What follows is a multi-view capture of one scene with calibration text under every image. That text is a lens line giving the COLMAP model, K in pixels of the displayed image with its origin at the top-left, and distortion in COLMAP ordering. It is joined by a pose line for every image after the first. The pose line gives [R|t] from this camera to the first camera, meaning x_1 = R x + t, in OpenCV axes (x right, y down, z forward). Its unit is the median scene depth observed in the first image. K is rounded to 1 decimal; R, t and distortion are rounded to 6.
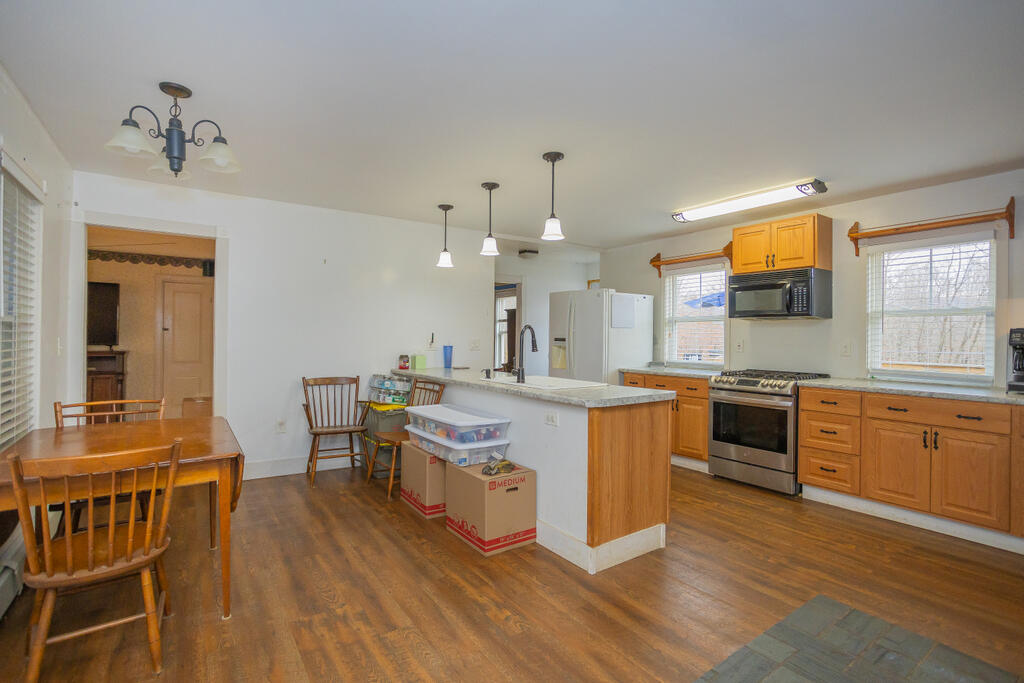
lens RADIAL K [[504.6, 0, 511.2], [0, 504.6, 336.1], [0, 0, 1]] dist [-0.051707, 0.032177]
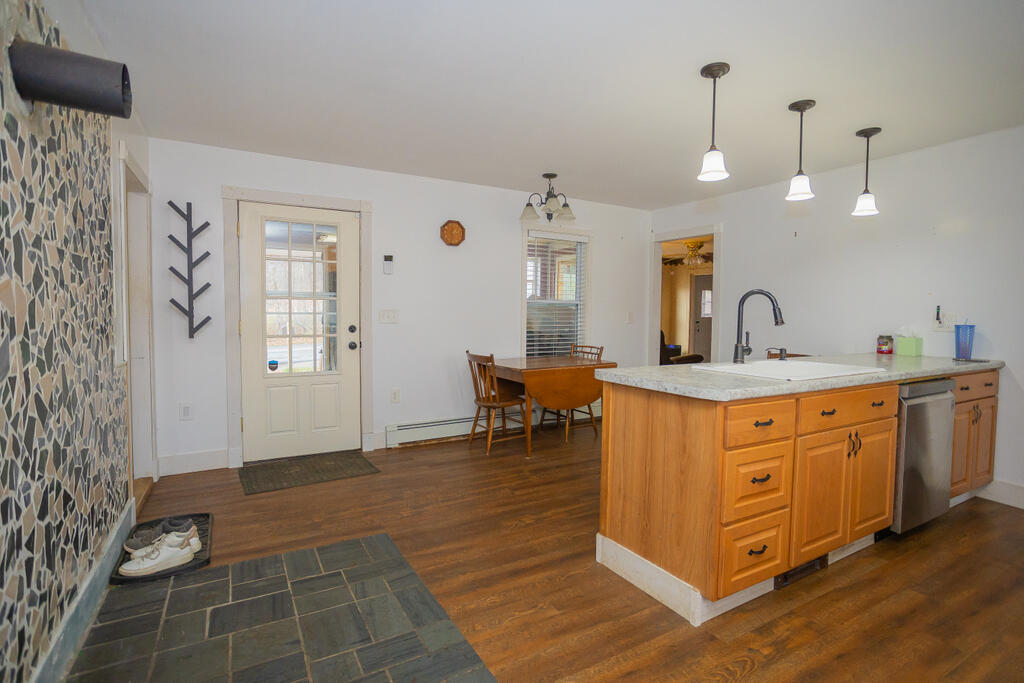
lens RADIAL K [[504.6, 0, 511.2], [0, 504.6, 336.1], [0, 0, 1]] dist [-0.051707, 0.032177]
pose [[-0.102726, 0.036775, -0.994030, 0.742923], [-0.010474, 0.999221, 0.038050, 0.020233], [0.994655, 0.014320, -0.102261, 0.639060]]
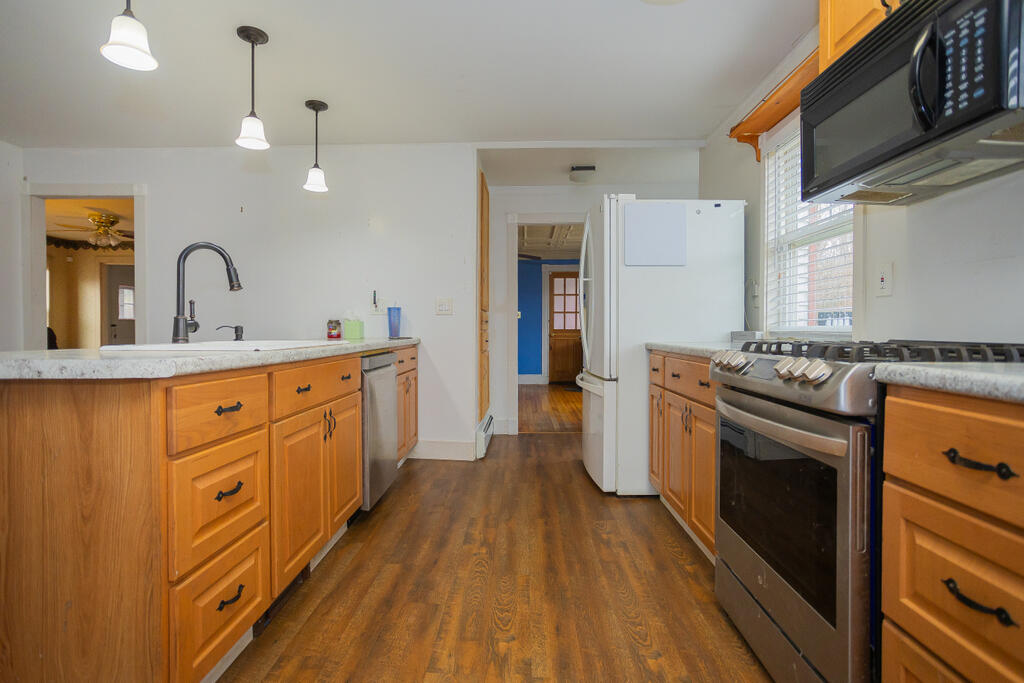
lens RADIAL K [[504.6, 0, 511.2], [0, 504.6, 336.1], [0, 0, 1]] dist [-0.051707, 0.032177]
pose [[0.800731, -0.000690, -0.599024, 0.582074], [0.006357, 0.999953, 0.007346, 0.073022], [0.598991, -0.009690, 0.800697, 0.684158]]
